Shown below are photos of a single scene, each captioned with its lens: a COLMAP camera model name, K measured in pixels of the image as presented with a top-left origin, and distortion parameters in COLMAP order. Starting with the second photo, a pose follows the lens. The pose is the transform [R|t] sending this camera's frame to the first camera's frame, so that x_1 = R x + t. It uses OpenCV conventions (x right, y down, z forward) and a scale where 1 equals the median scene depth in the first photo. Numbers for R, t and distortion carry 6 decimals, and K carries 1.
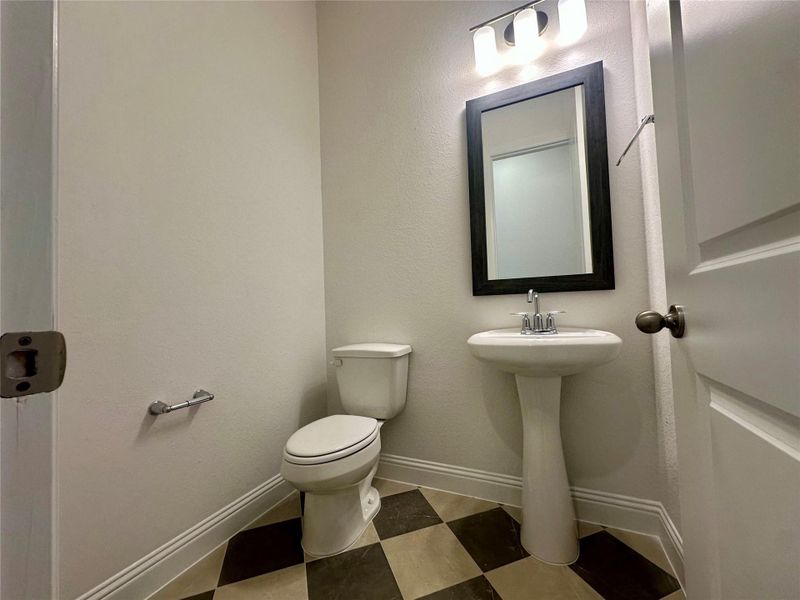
lens RADIAL K [[320.2, 0, 400.7], [0, 320.2, 297.7], [0, 0, 1]] dist [-0.004026, -0.000301]
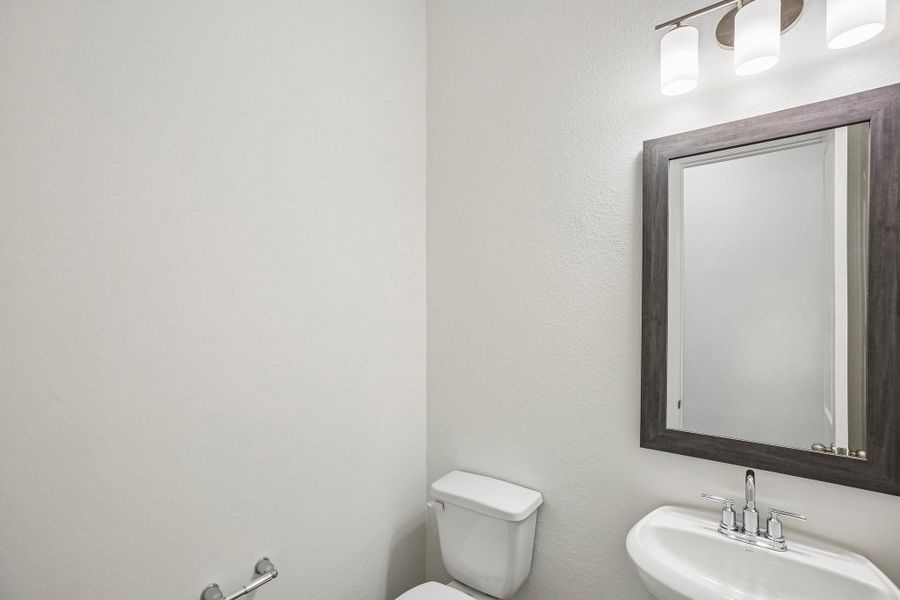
lens RADIAL K [[408.9, 0, 447.2], [0, 408.9, 304.8], [0, 0, 1]] dist [-0.005738, 0.002394]
pose [[0.973999, 0.037642, -0.223405, 0.016726], [-0.029155, 0.998727, 0.041171, -0.317977], [0.224670, -0.033587, 0.973856, 0.106831]]
